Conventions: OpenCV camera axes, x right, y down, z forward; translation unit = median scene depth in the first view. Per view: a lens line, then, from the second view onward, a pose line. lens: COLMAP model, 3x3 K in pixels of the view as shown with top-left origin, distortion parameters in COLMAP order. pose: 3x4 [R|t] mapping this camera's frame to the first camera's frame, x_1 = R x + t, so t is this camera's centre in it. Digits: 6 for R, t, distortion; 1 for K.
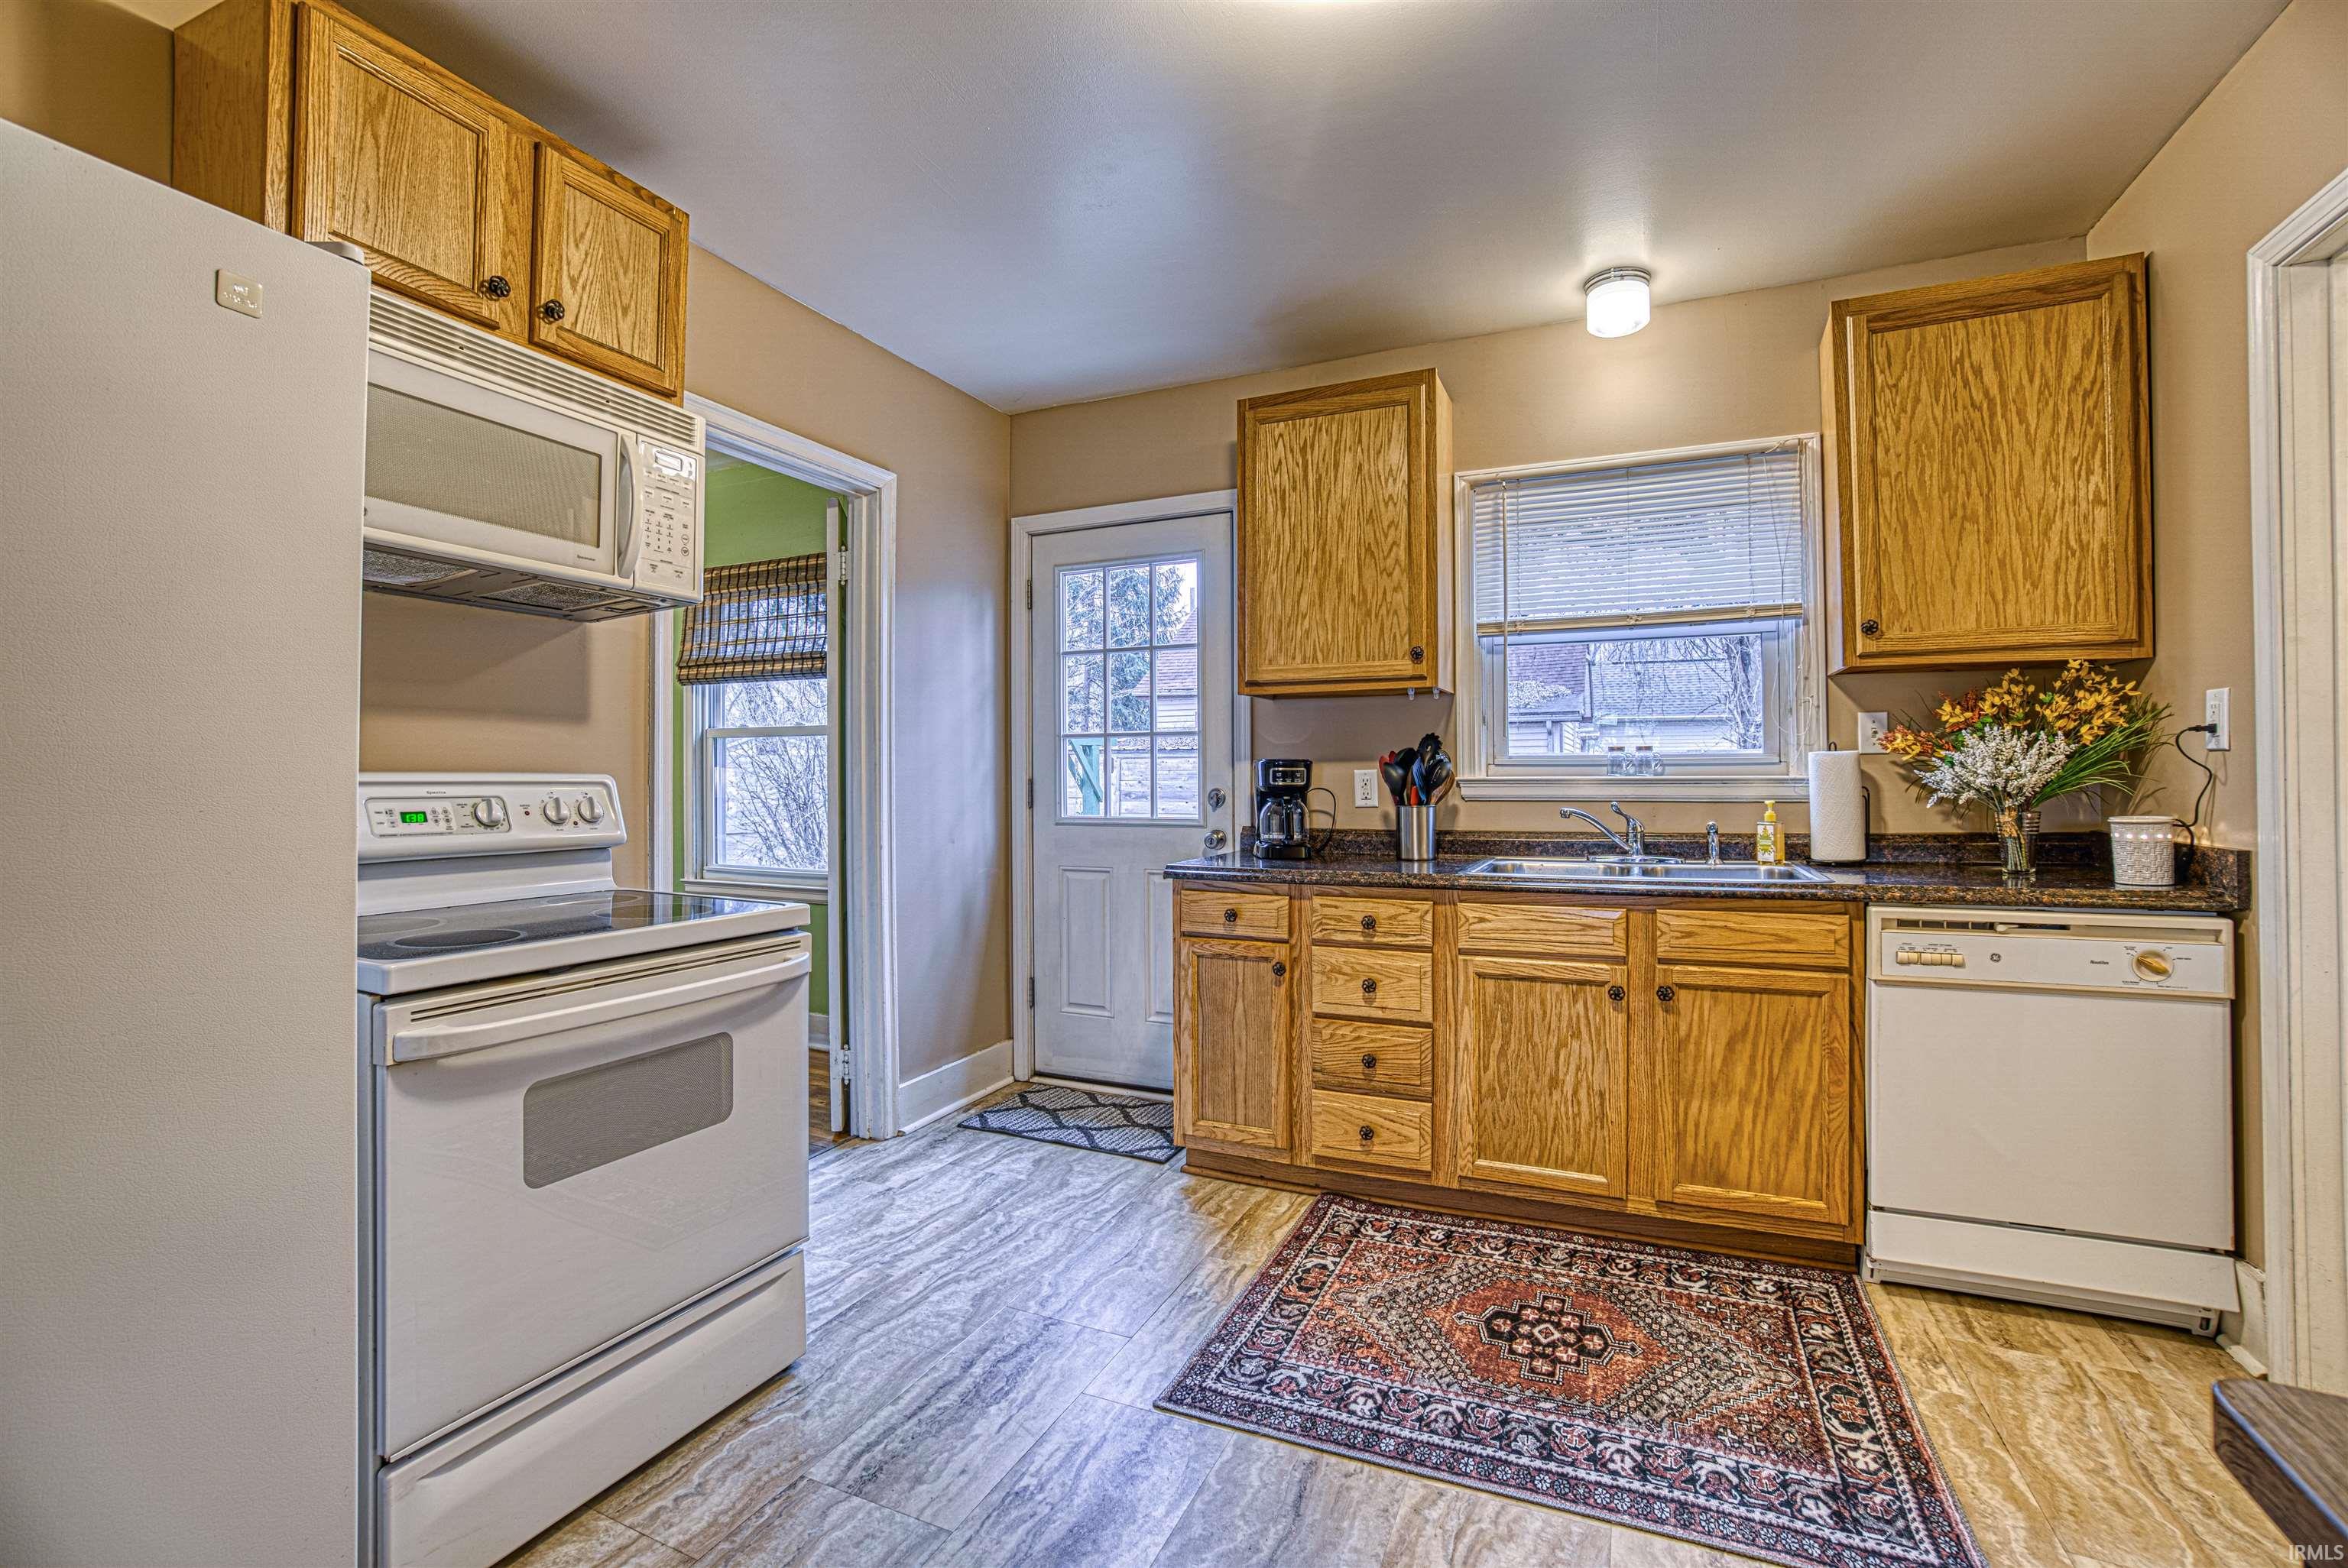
lens RADIAL K [[1028.0, 0, 1168.1], [0, 1028.0, 768.6], [0, 0, 1]] dist [-0.050132, 0.012987]
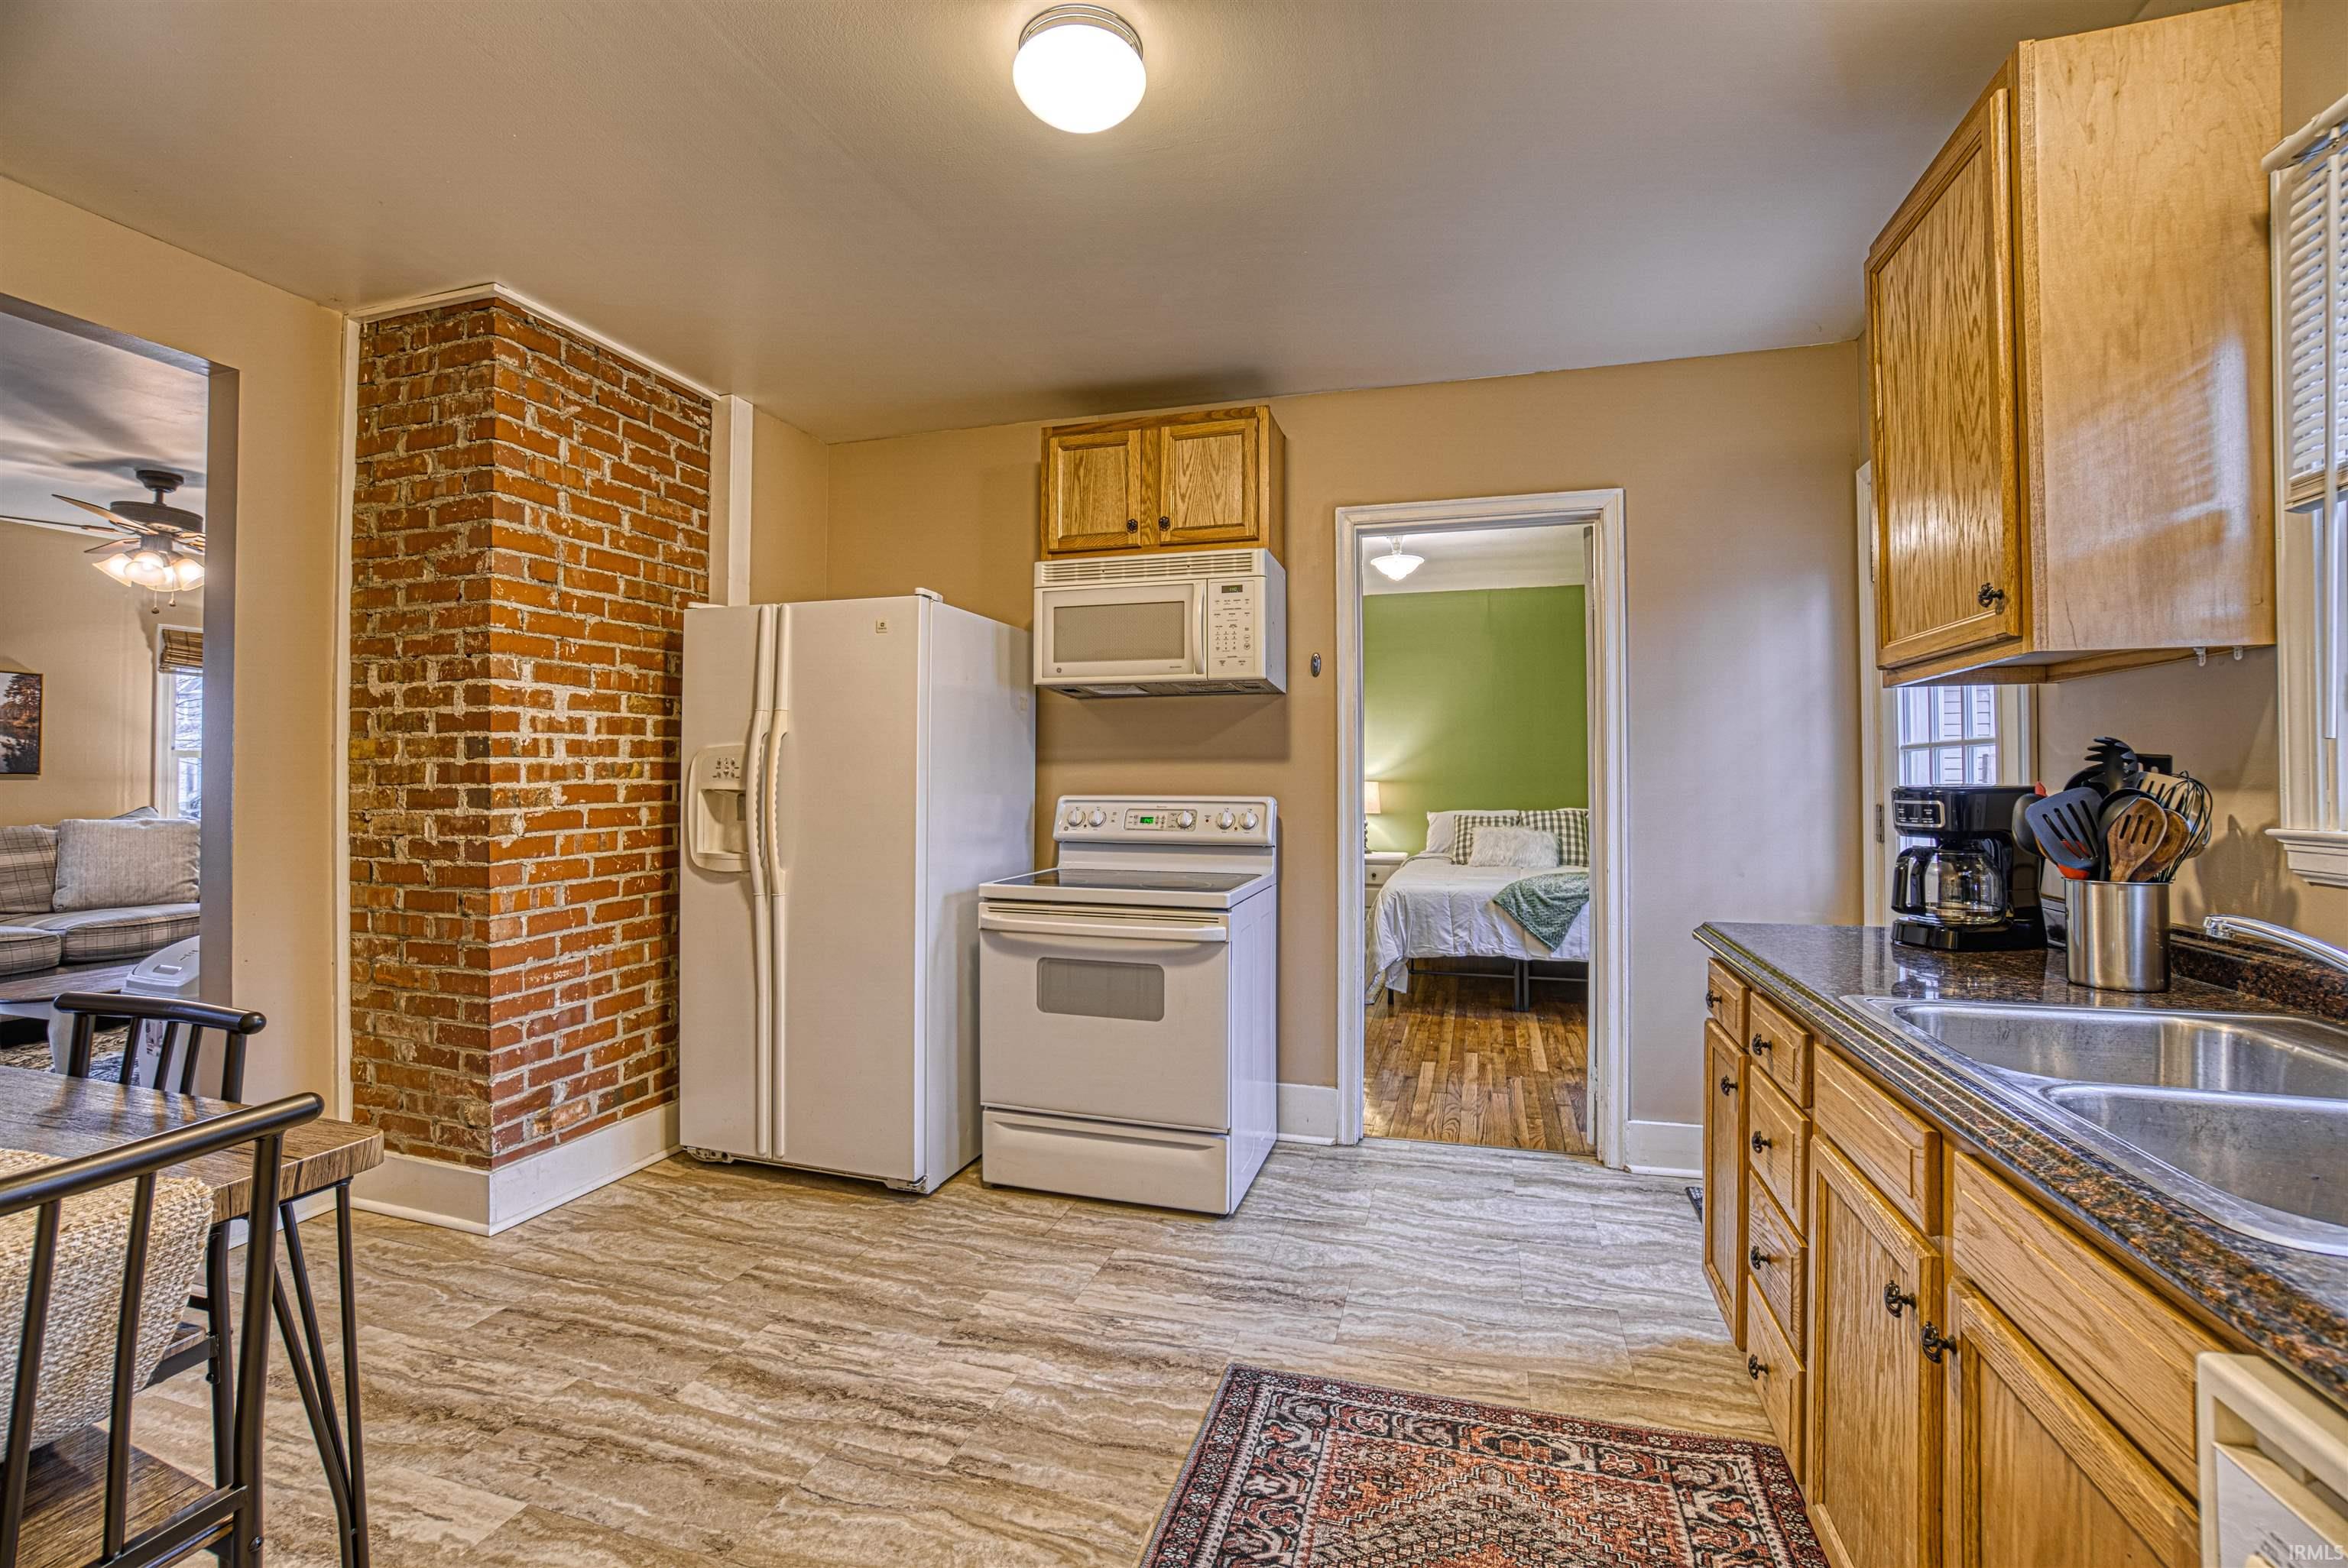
lens RADIAL K [[1028.0, 0, 1181.7], [0, 1028.0, 774.5], [0, 0, 1]] dist [-0.050132, 0.012987]
pose [[0.140133, -0.002382, -0.990130, 0.851746], [0.006744, 0.999976, -0.001452, -0.024035], [0.990110, -0.006474, 0.140146, 0.608632]]
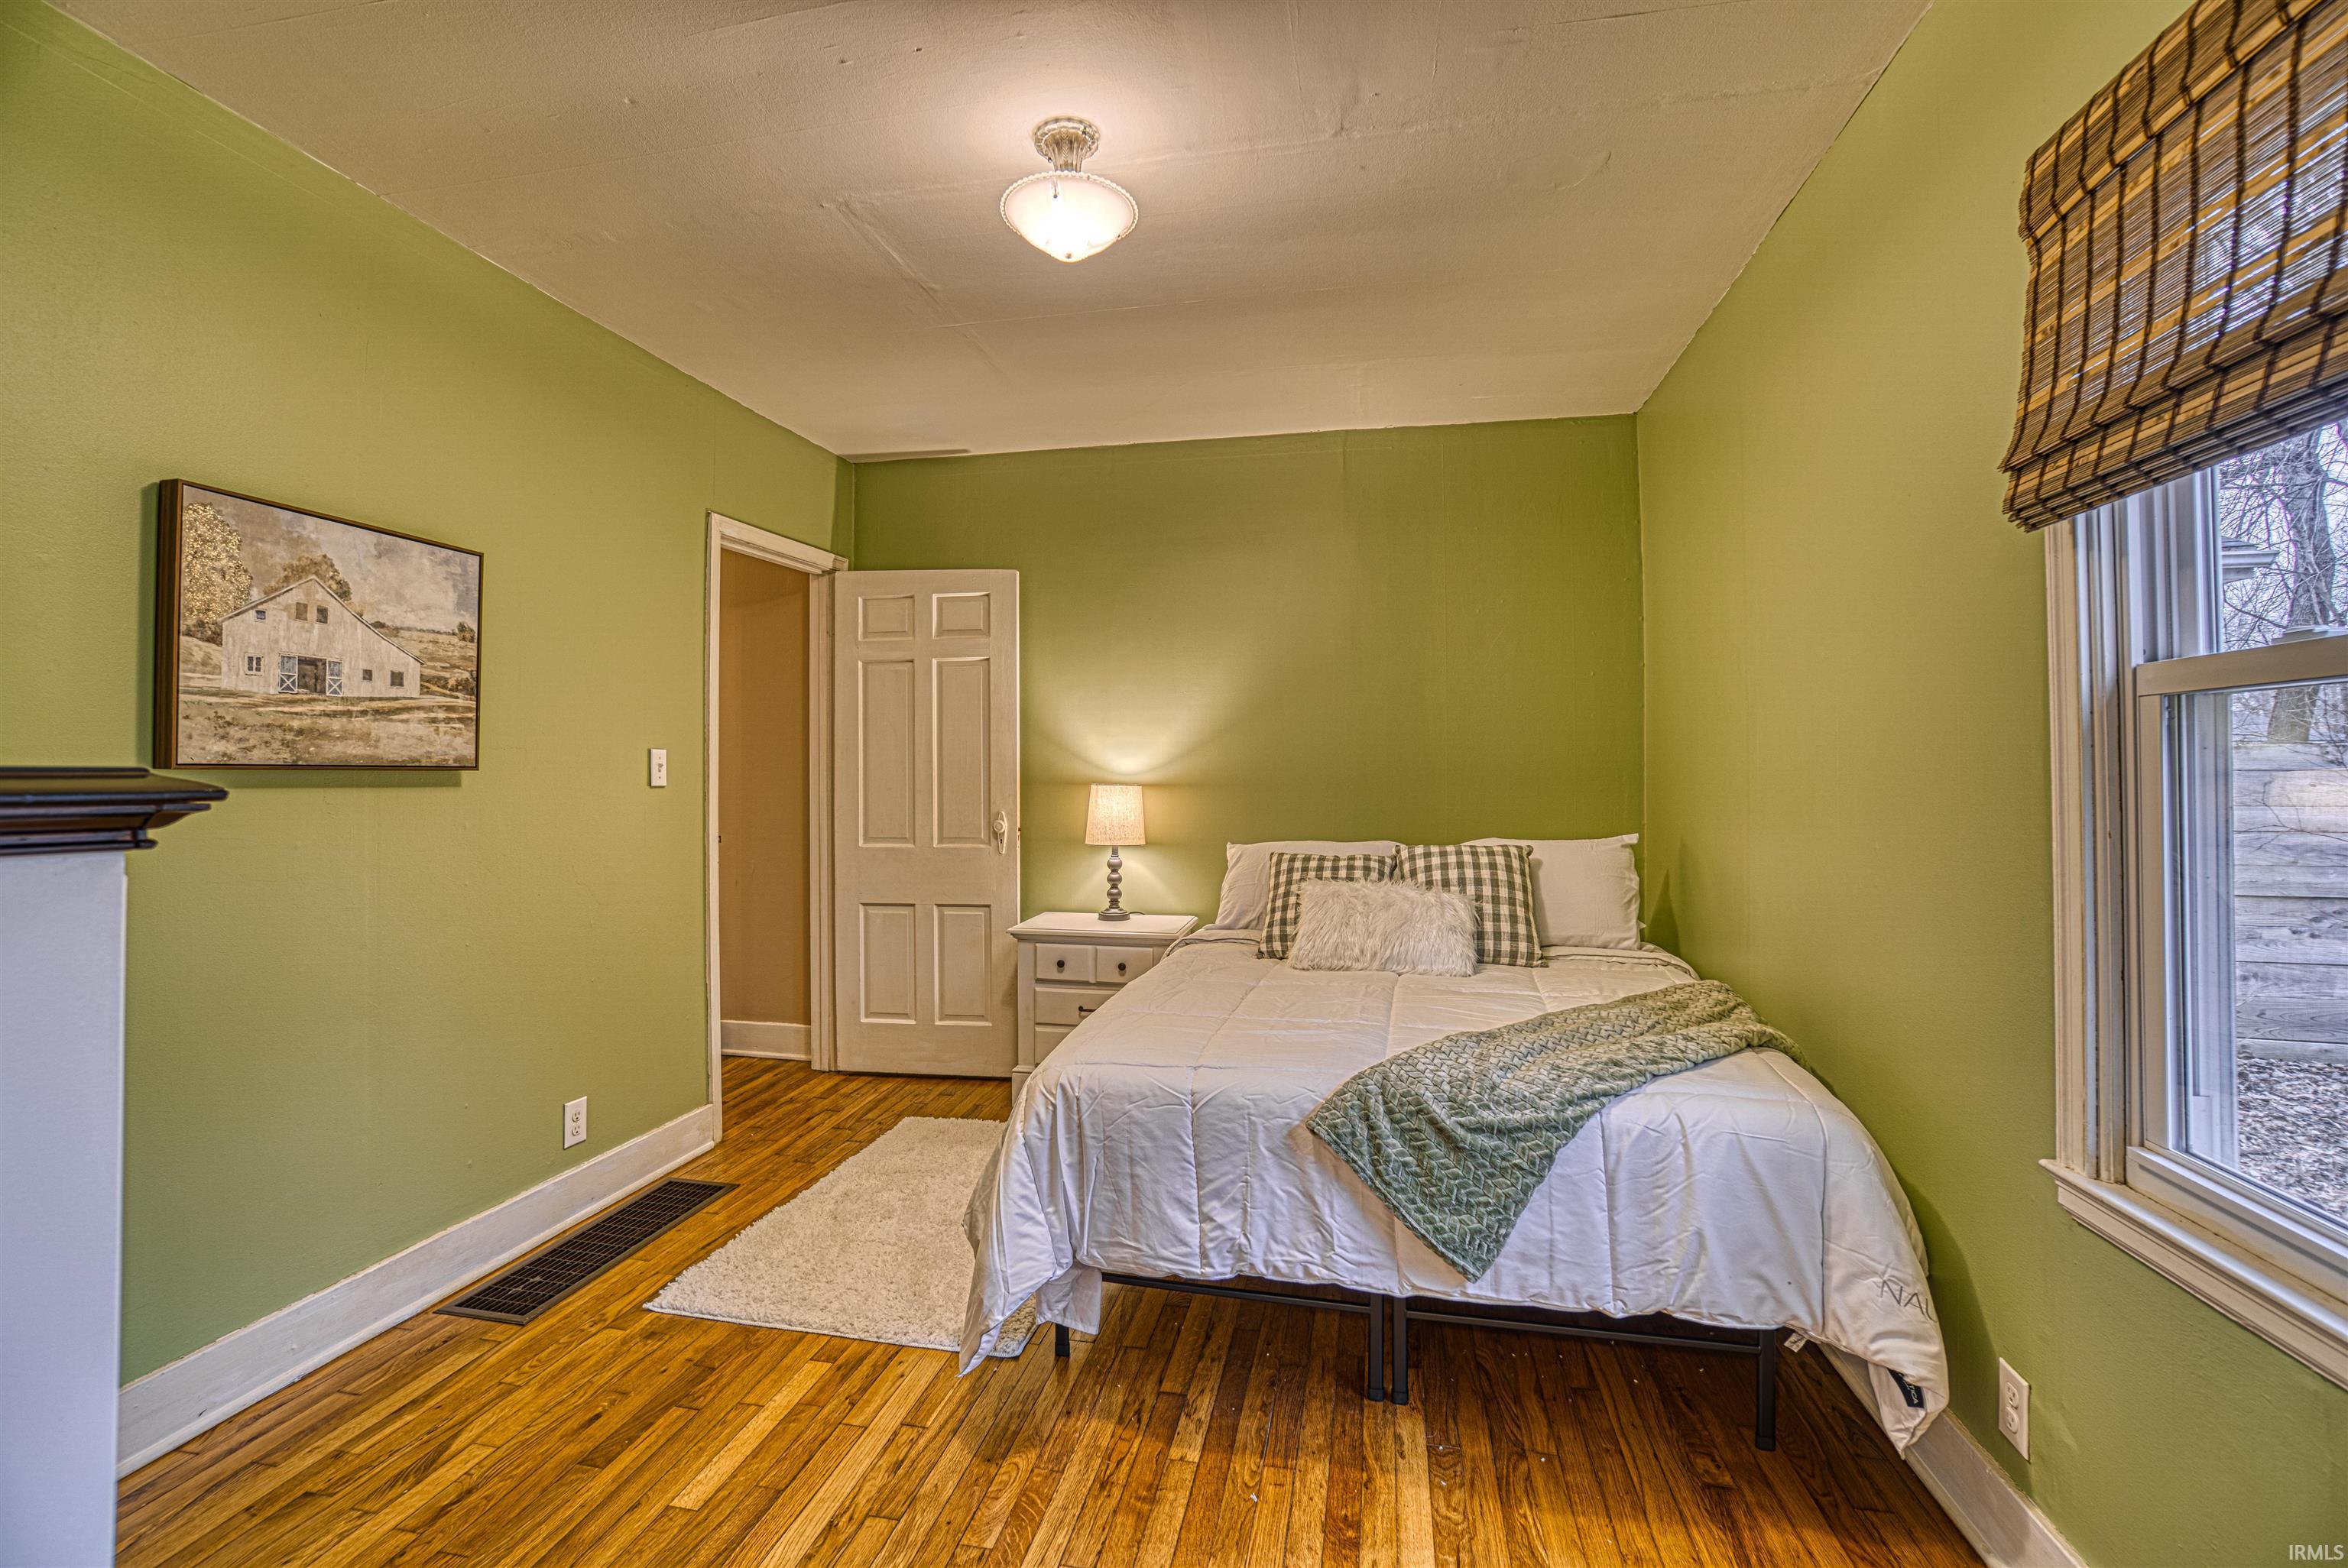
lens RADIAL K [[1028.0, 0, 1174.6], [0, 1028.0, 766.7], [0, 0, 1]] dist [-0.050132, 0.012987]
pose [[0.225146, -0.006578, -0.974303, -0.467365], [0.010081, 0.999939, -0.004421, -0.024614], [0.974273, -0.008827, 0.225199, 1.292241]]
